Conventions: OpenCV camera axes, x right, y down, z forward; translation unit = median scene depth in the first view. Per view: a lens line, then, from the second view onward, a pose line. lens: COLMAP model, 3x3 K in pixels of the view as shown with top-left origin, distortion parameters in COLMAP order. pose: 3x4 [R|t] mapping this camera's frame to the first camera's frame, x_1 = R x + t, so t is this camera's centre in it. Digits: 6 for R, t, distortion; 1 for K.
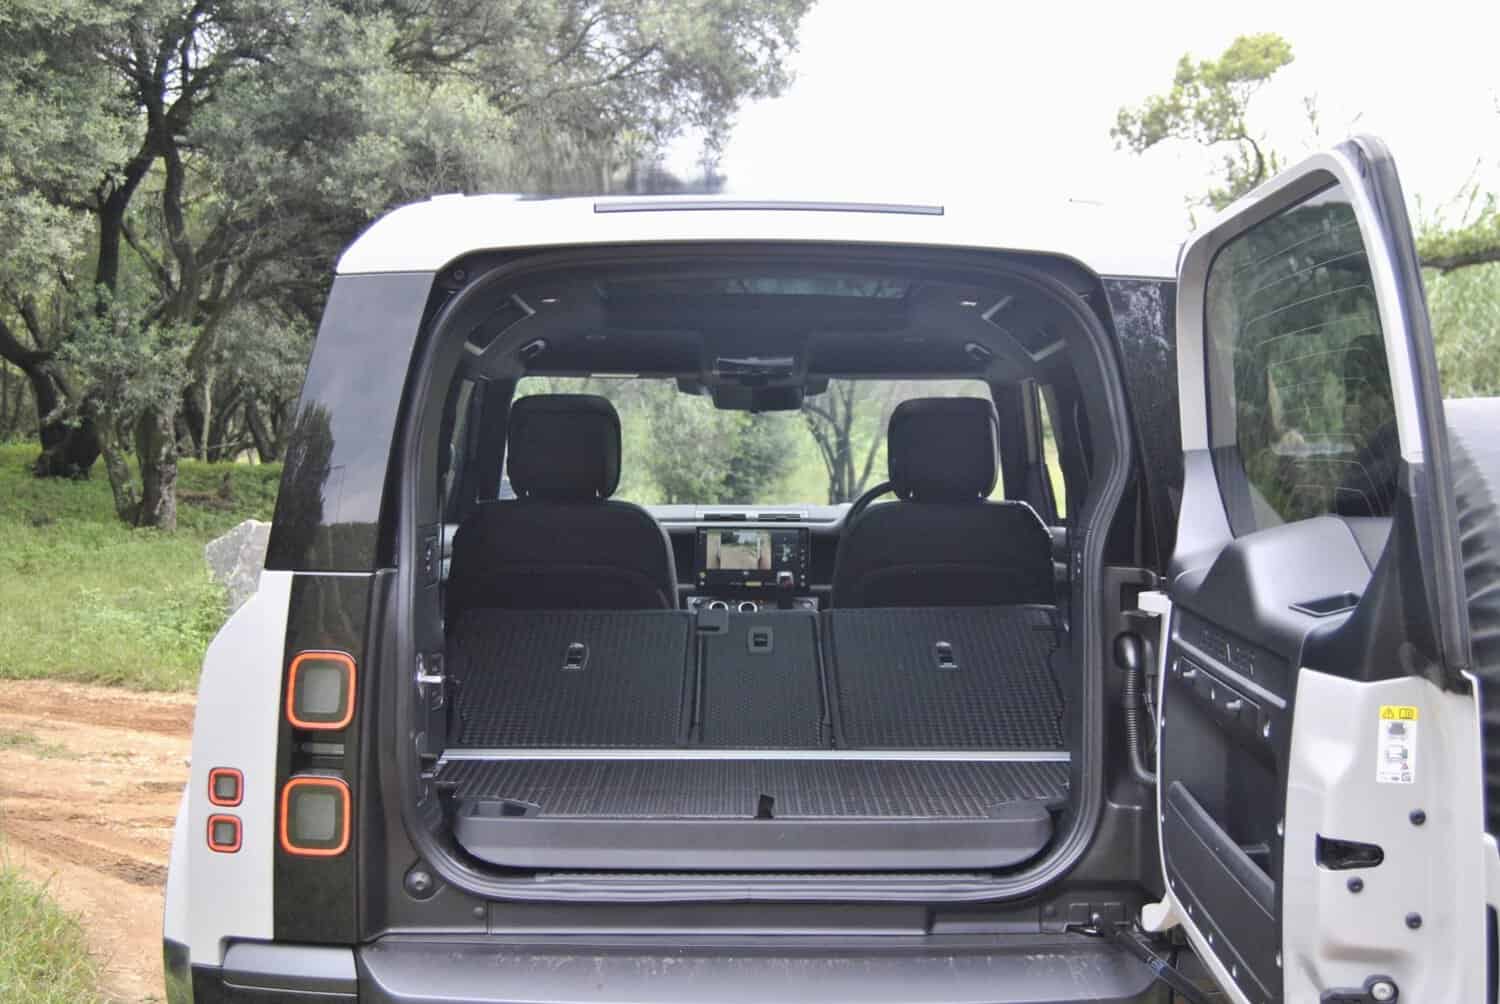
lens RADIAL K [[1823.5, 0, 750.0], [0, 1823.5, 502.0], [0, 0, 1]] dist [-0.001659, -0.003020]
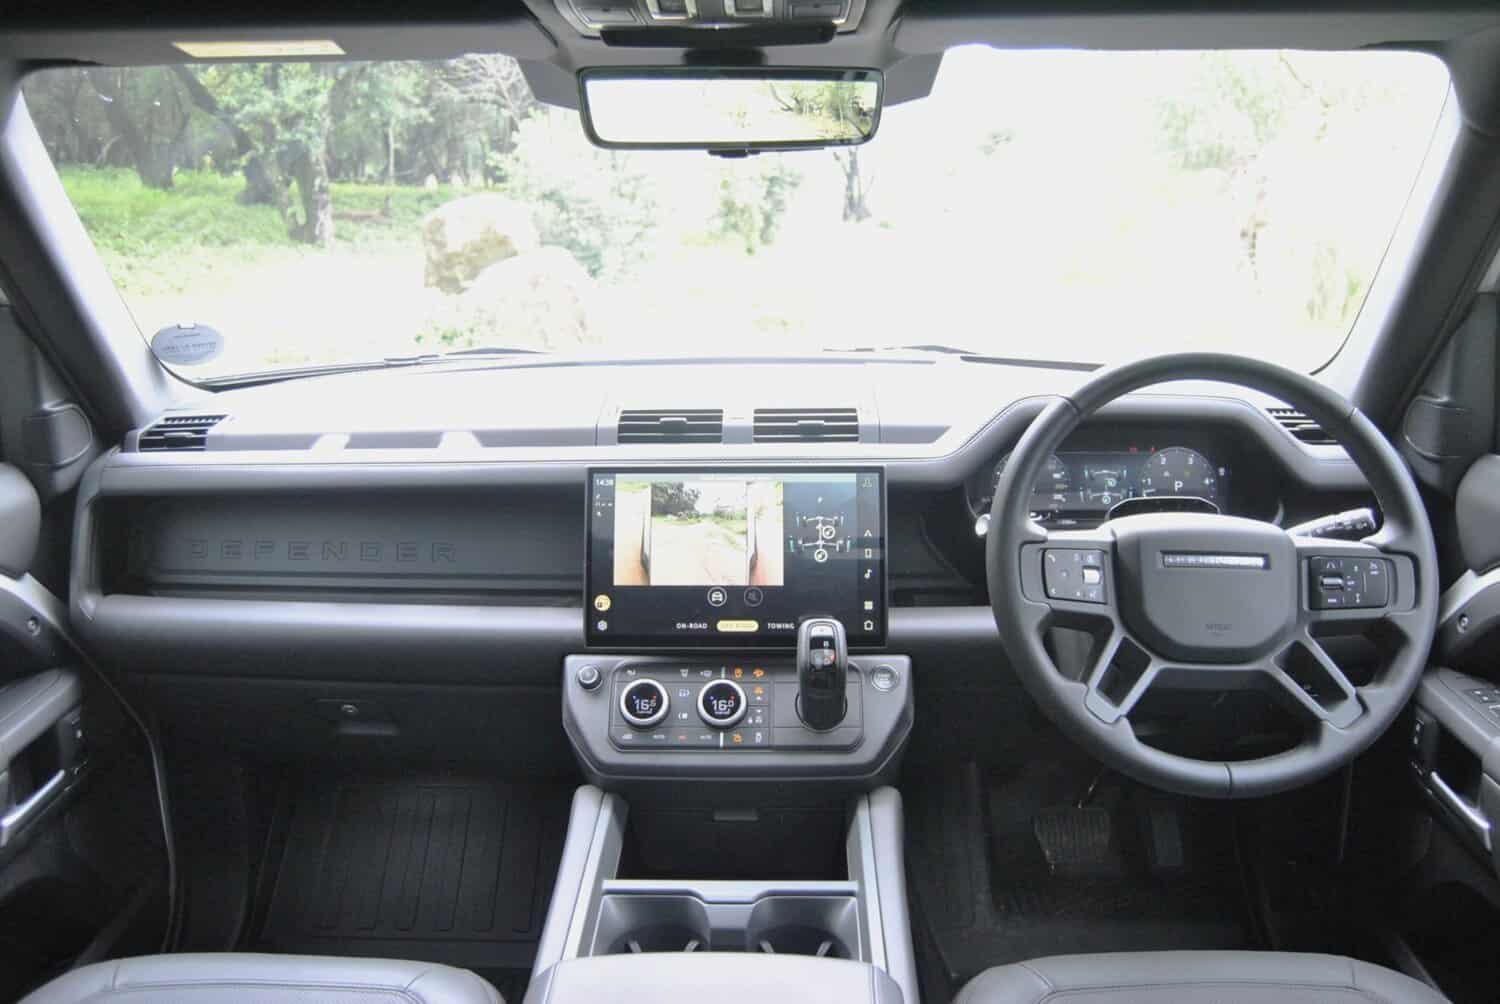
lens RADIAL K [[1195.7, 0, 750.0], [0, 1195.7, 502.0], [0, 0, 1]] dist [-0.072707, -0.000121]
pose [[0.999436, -0.006438, -0.032972, 0.002890], [0.014304, 0.969605, 0.244256, -0.009072], [0.030397, -0.244590, 0.969150, 0.175084]]
